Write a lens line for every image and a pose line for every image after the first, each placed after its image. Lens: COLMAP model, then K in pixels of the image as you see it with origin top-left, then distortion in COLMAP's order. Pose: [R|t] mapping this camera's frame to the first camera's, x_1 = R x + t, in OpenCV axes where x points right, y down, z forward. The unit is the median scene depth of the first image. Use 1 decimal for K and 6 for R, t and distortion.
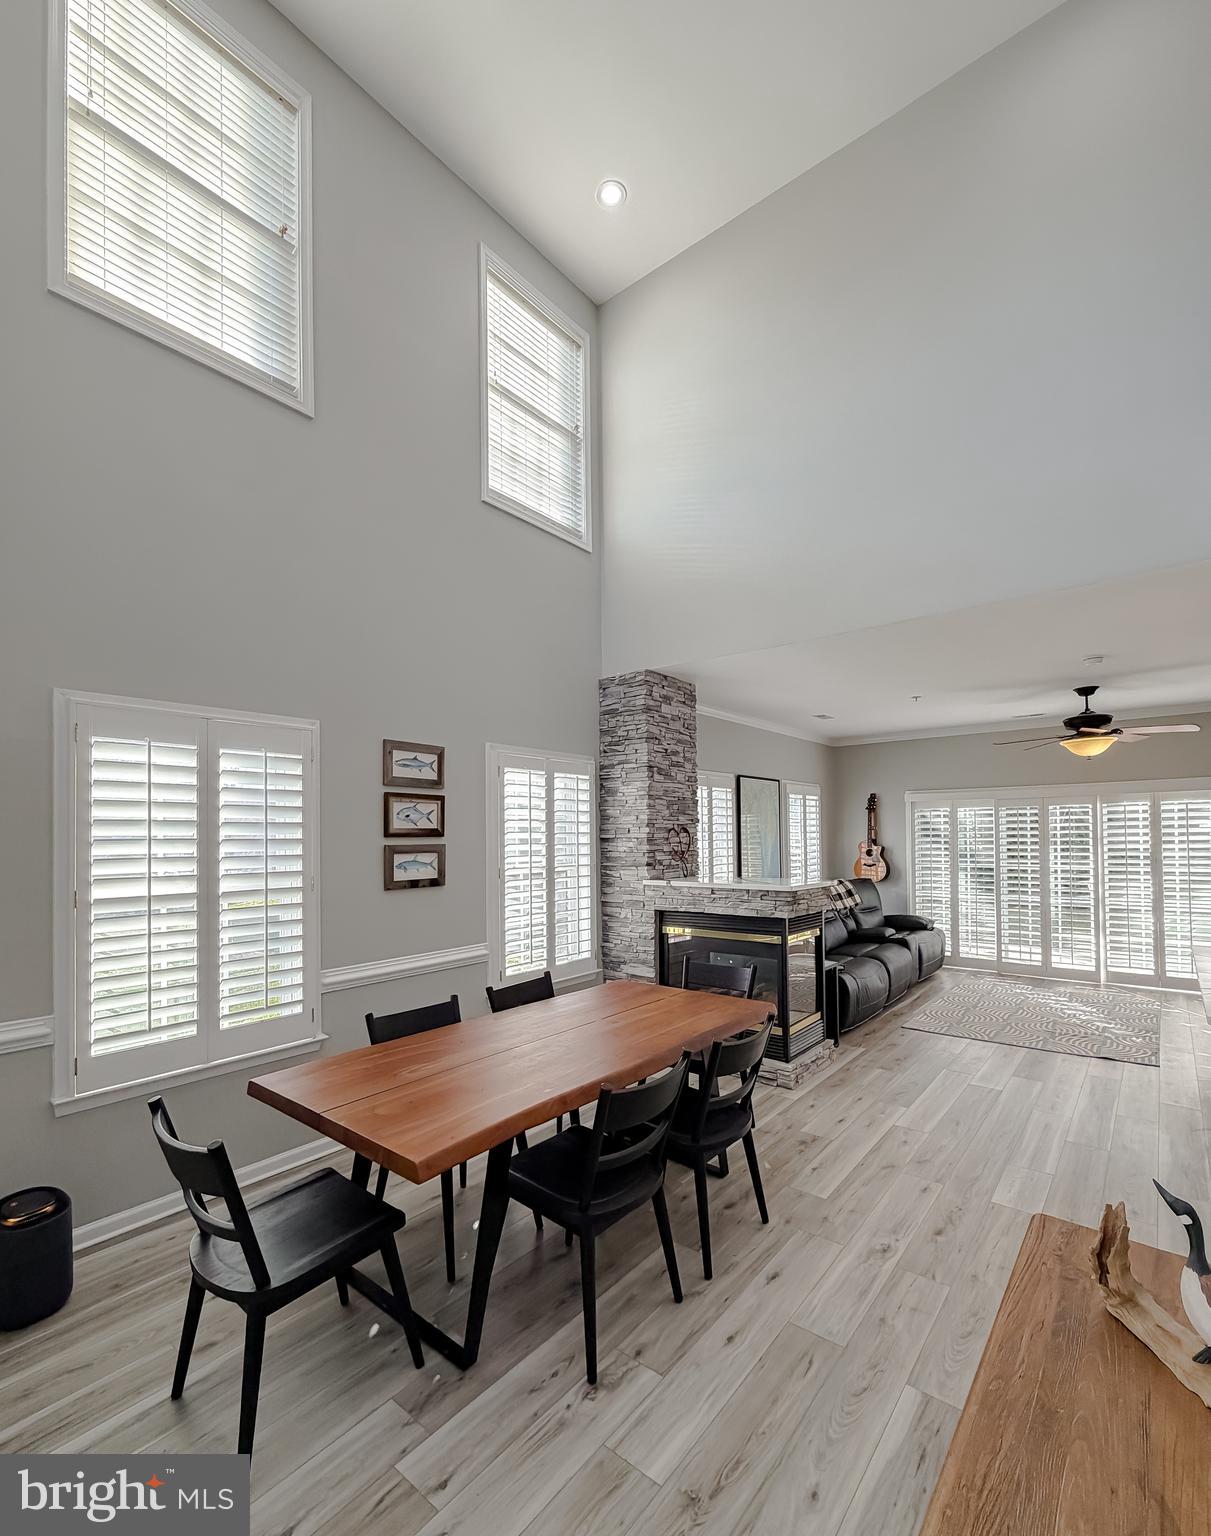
lens RADIAL K [[681.5, 0, 599.7], [0, 681.5, 824.6], [0, 0, 1]] dist [-0.000263, 0.000555]
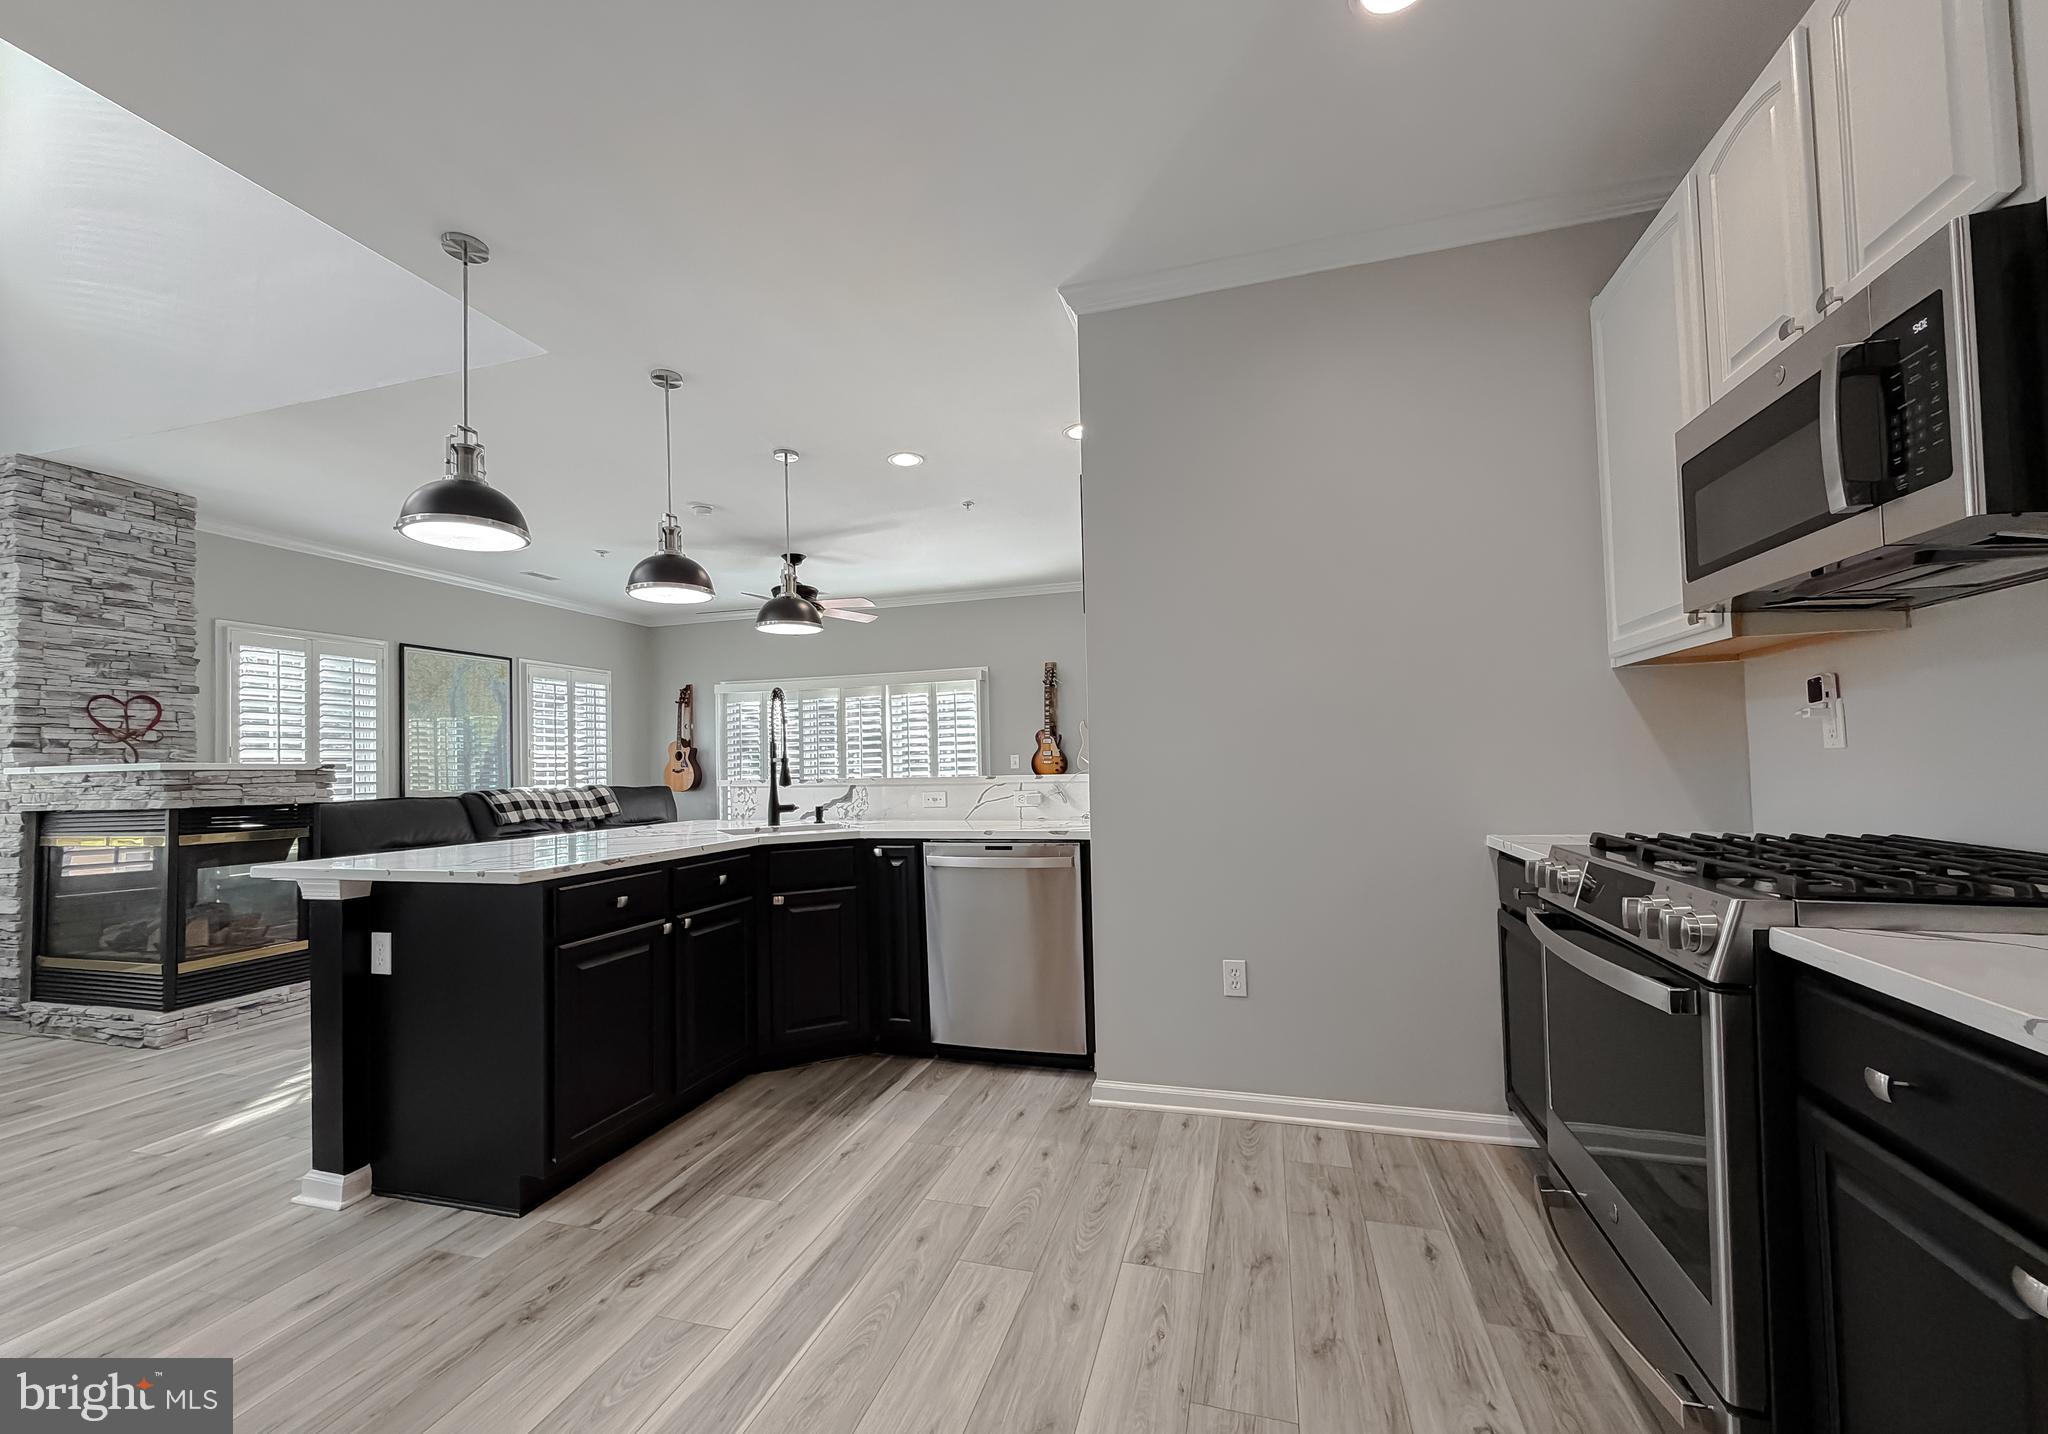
lens RADIAL K [[821.9, 0, 1019.8], [0, 821.9, 741.5], [0, 0, 1]] dist [-0.000817, 0.000052]
pose [[0.917780, 0.001898, 0.397085, 0.690857], [0.005680, 0.999824, -0.017906, 0.079911], [-0.397049, 0.018689, 0.917607, -0.133630]]
